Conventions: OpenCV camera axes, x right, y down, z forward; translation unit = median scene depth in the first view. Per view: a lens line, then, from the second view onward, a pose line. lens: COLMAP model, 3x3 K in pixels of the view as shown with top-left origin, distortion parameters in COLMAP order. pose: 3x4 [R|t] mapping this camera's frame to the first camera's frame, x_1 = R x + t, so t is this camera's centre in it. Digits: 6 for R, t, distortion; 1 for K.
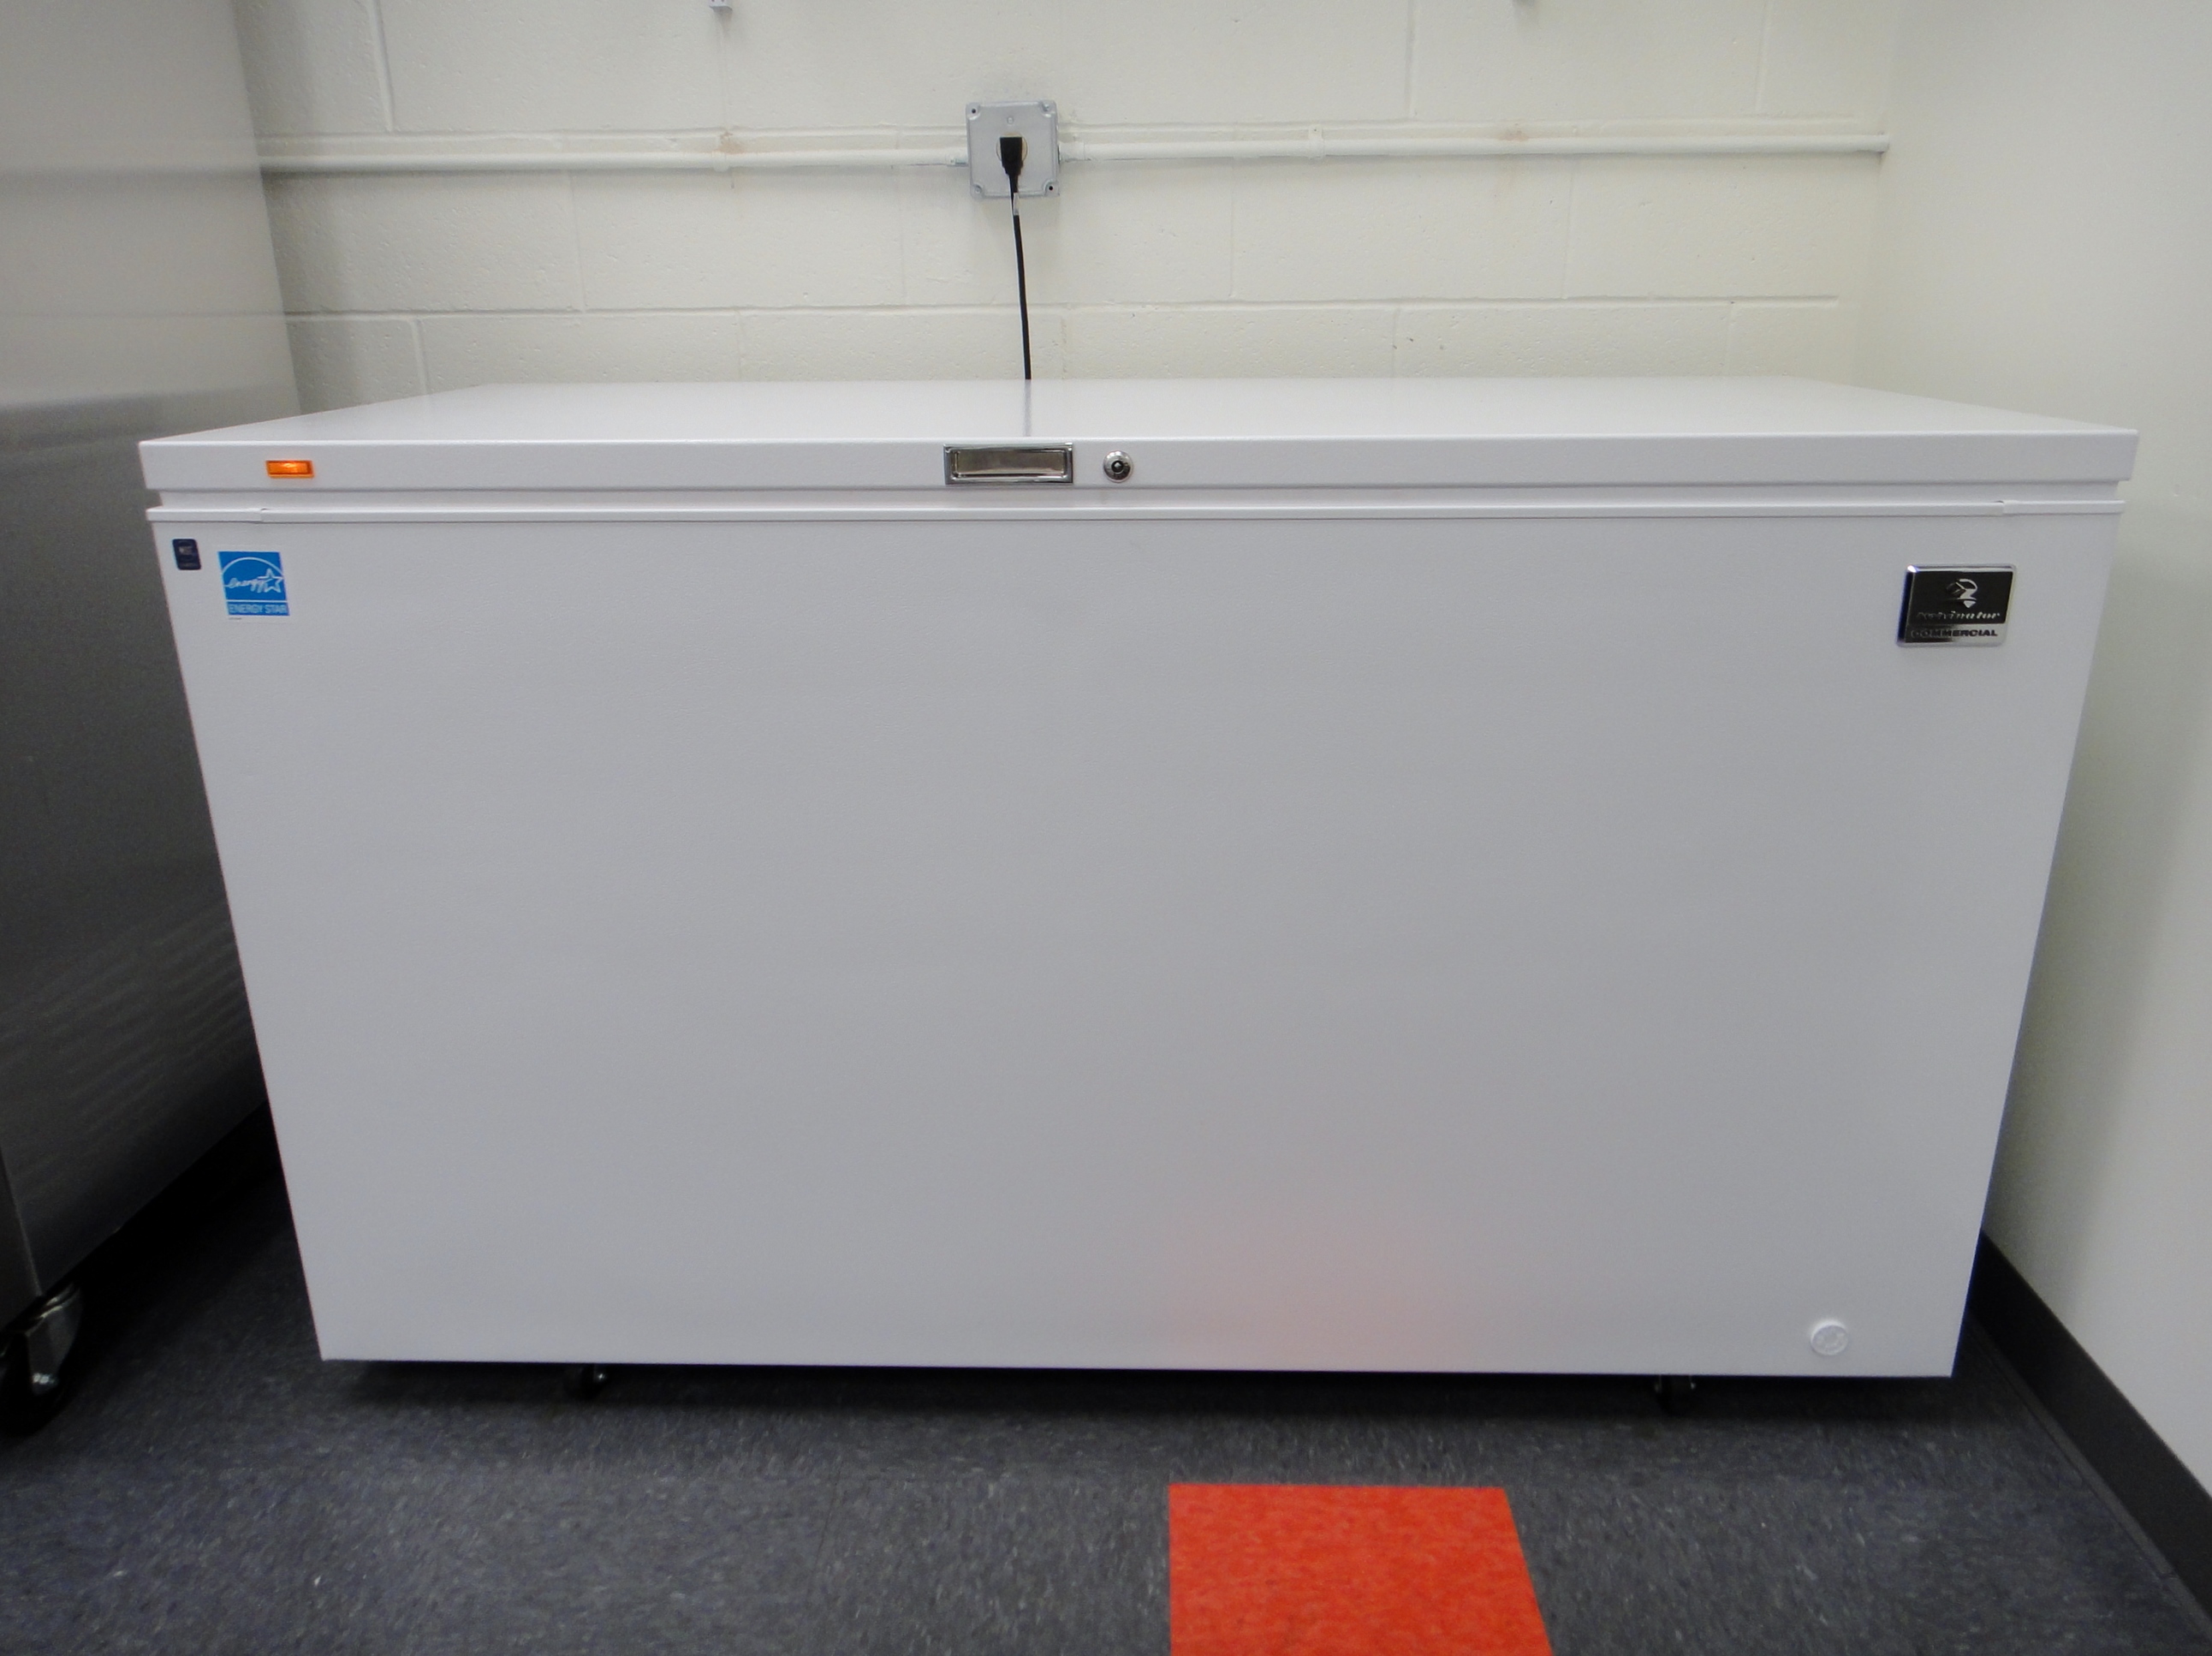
lens RADIAL K [[1577.7, 0, 1099.2], [0, 1577.7, 785.2], [0, 0, 1]] dist [0.001835, 0.003486]
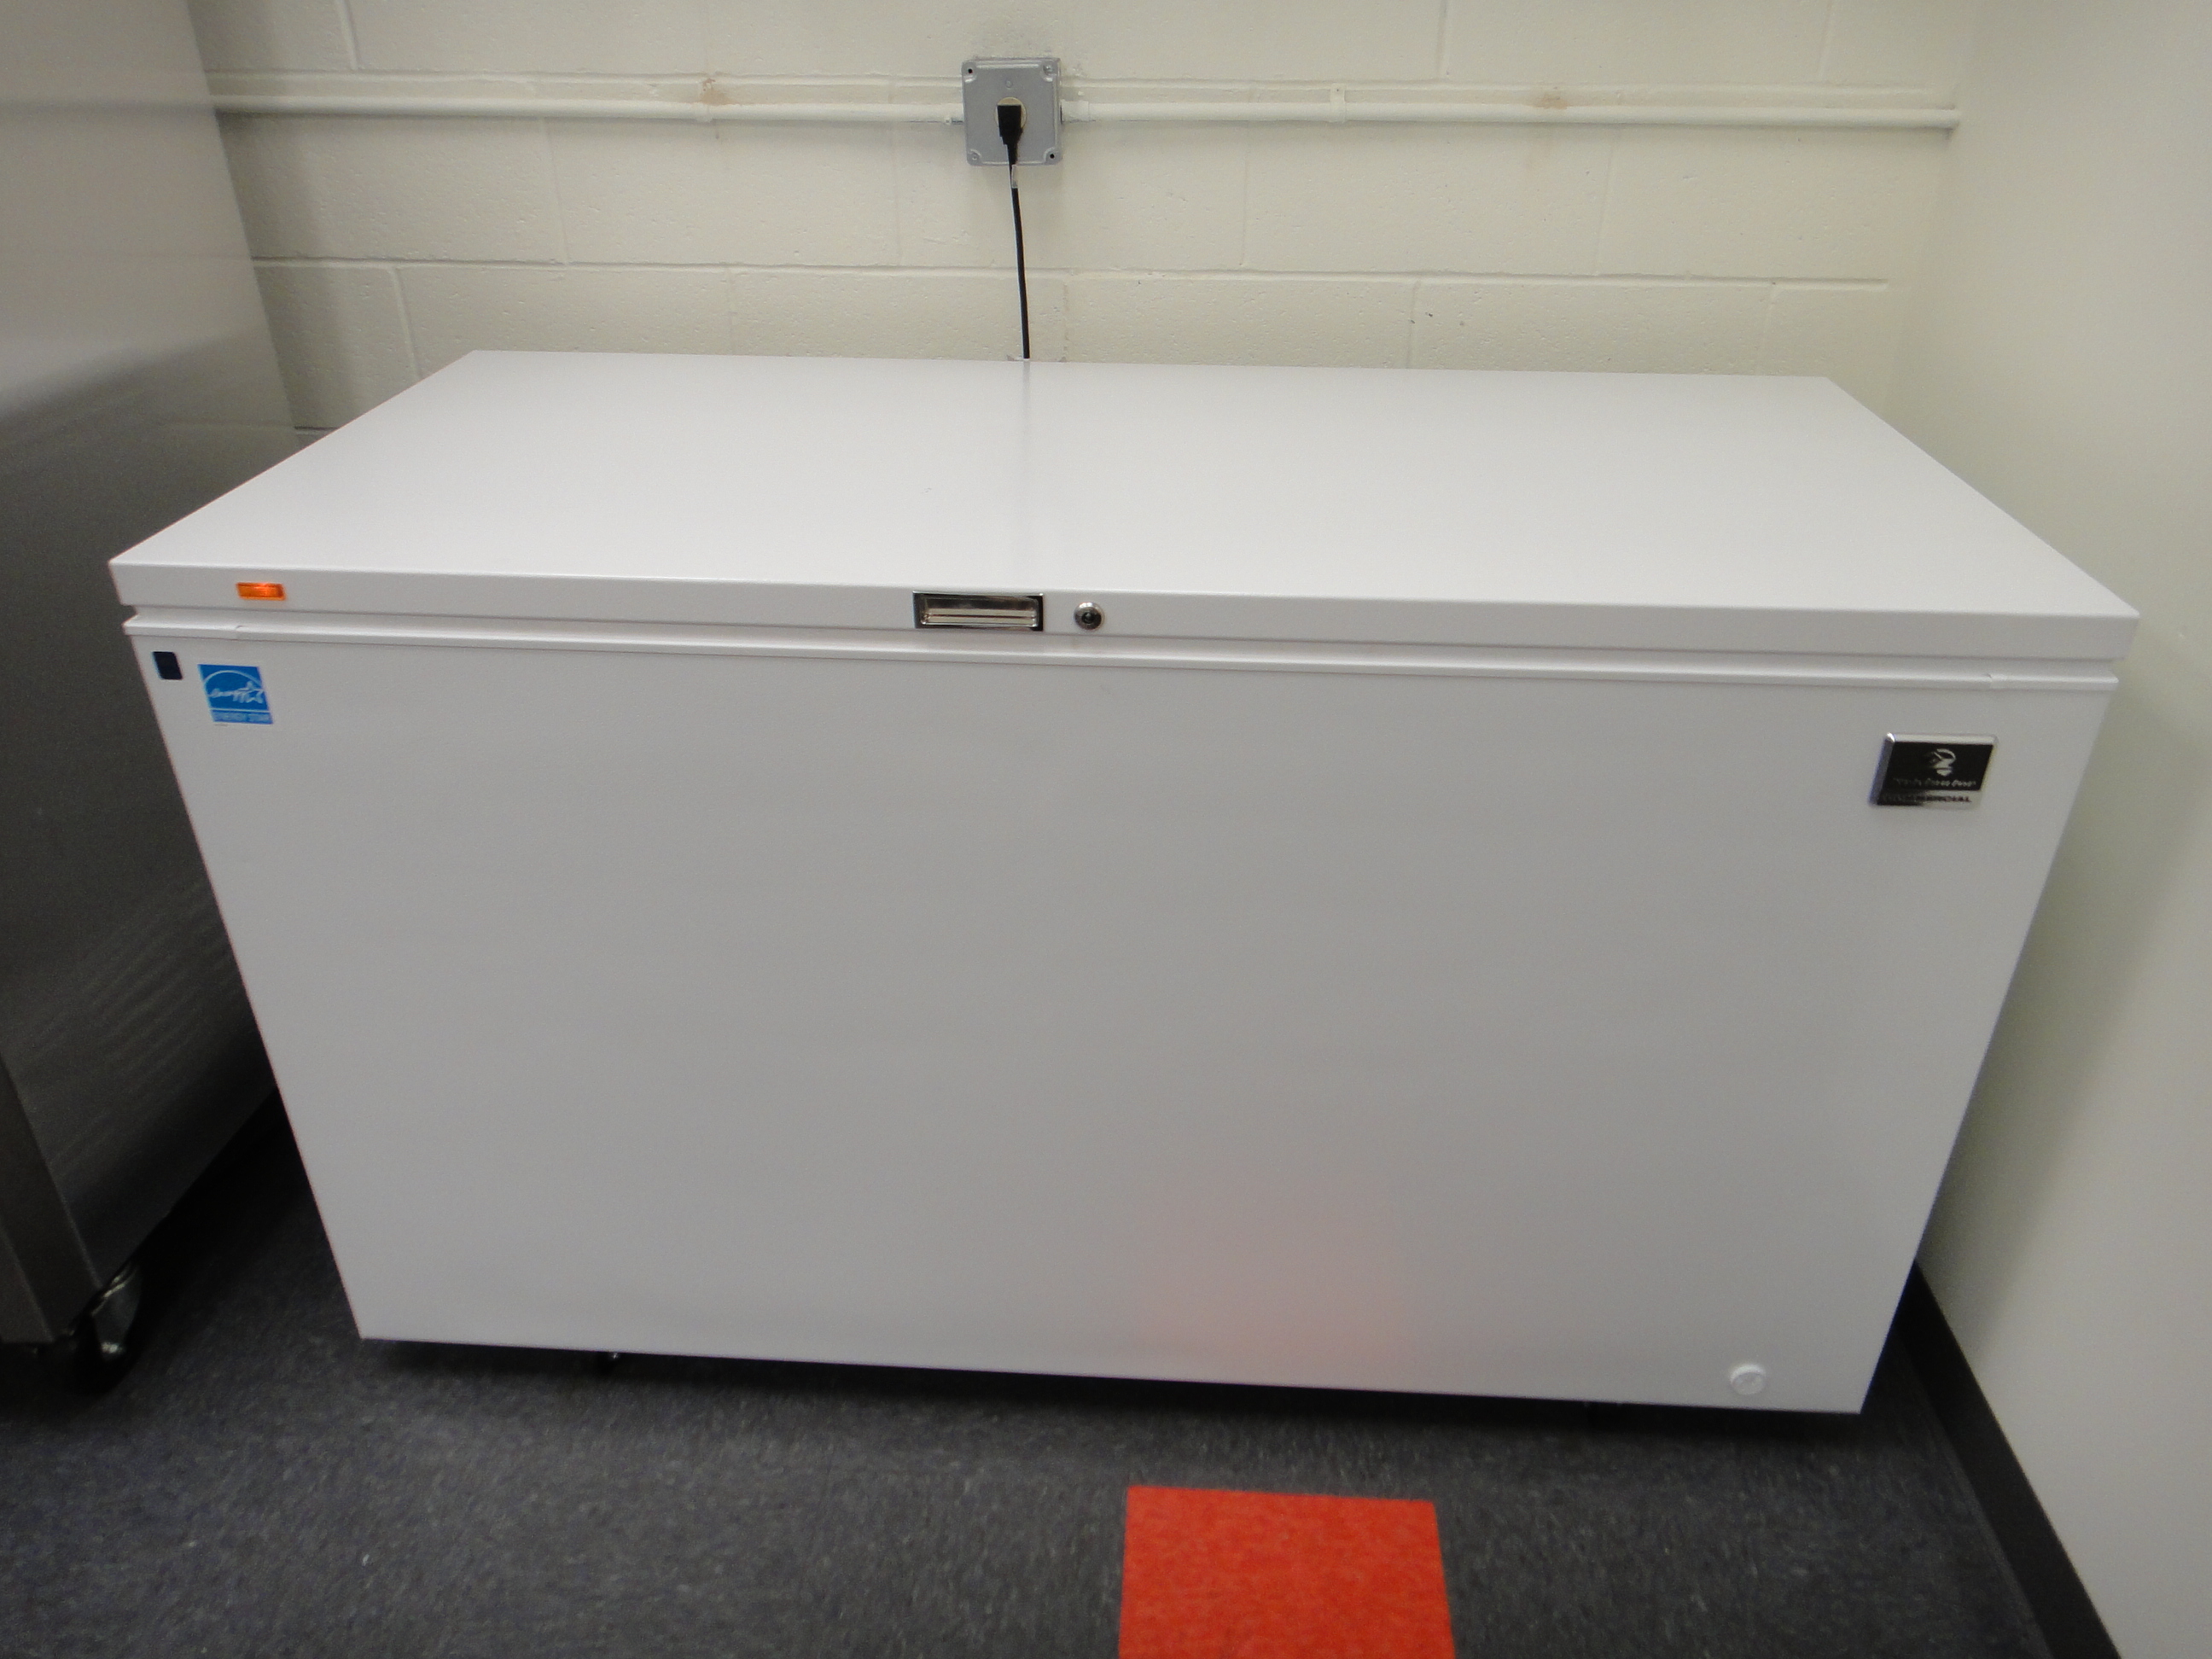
lens RADIAL K [[1577.5, 0, 1102.0], [0, 1577.5, 785.2], [0, 0, 1]] dist [0.001835, 0.003486]
pose [[0.999447, 0.024821, -0.022115, 0.037373], [-0.020292, 0.982424, 0.185558, -0.237308], [0.026332, -0.185007, 0.982384, 0.009707]]
